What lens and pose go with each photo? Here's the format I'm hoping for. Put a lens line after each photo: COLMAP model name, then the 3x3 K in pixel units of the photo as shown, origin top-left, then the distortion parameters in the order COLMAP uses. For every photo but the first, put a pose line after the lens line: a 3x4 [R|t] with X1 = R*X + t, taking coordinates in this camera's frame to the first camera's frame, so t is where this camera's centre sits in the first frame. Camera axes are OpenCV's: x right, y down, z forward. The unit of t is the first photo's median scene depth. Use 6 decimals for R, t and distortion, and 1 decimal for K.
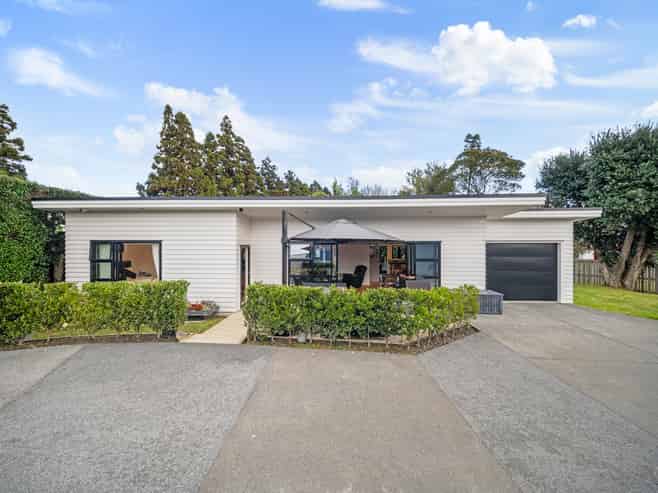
lens RADIAL K [[255.7, 0, 329.0], [0, 255.7, 246.5], [0, 0, 1]] dist [-0.008345, -0.000378]
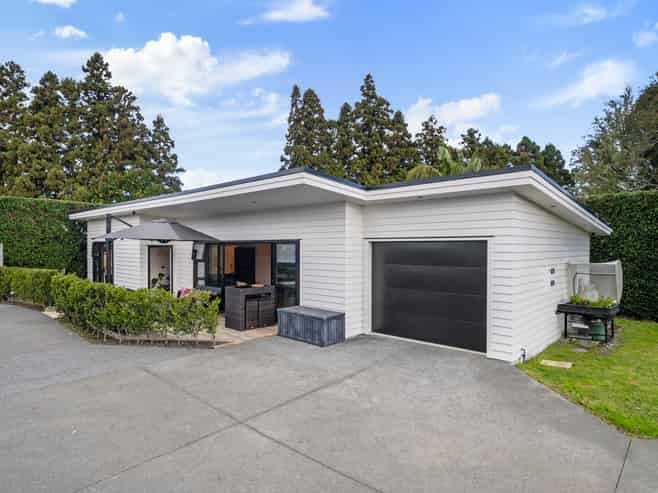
lens RADIAL K [[388.7, 0, 317.2], [0, 388.7, 243.8], [0, 0, 1]] dist [0.014577, -0.000414]
pose [[0.763684, -0.004133, -0.645577, 0.268456], [-0.006604, 0.999877, -0.014213, 0.001790], [0.645556, 0.015117, 0.763563, 0.041560]]
